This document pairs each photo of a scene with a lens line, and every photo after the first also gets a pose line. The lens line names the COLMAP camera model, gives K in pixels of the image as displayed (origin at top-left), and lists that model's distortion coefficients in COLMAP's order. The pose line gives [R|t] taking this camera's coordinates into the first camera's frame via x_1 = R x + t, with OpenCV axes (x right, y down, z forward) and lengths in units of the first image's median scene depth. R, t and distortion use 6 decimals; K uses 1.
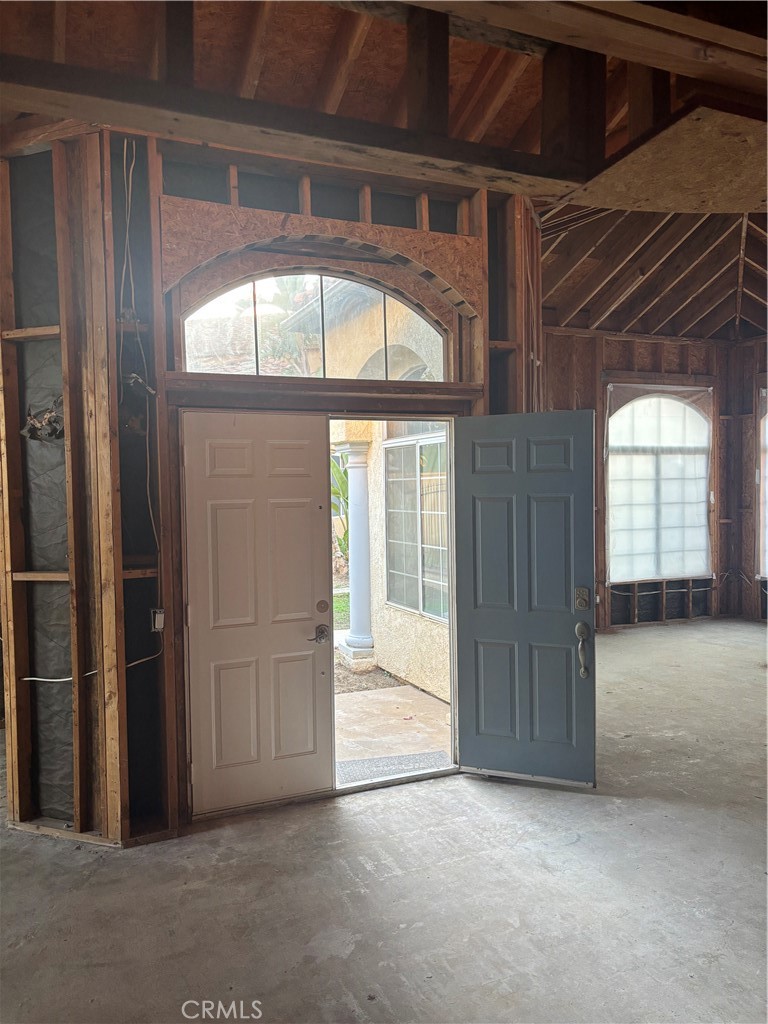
lens RADIAL K [[769.9, 0, 384.0], [0, 769.9, 512.0], [0, 0, 1]] dist [0.012707, -0.002950]
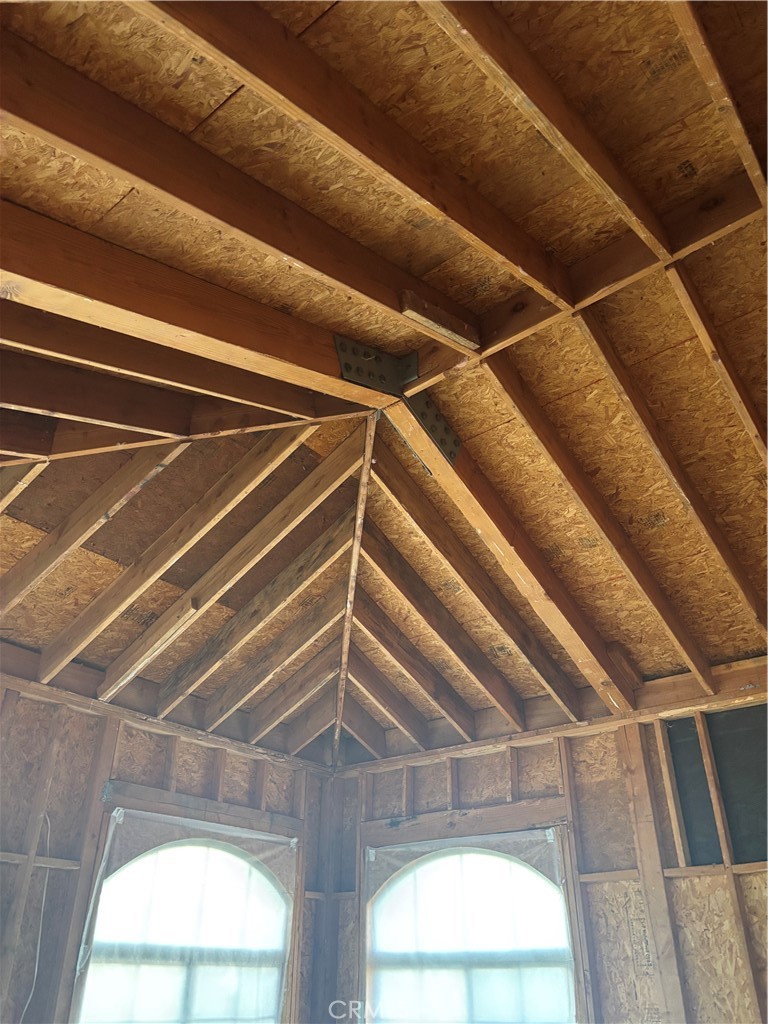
lens RADIAL K [[751.0, 0, 389.2], [0, 751.0, 515.9], [0, 0, 1]] dist [0.005268, -0.001377]
pose [[0.876707, 0.267967, 0.399473, 0.187690], [0.002315, 0.828102, -0.560573, -0.040296], [-0.481019, 0.492383, 0.725382, 0.416553]]
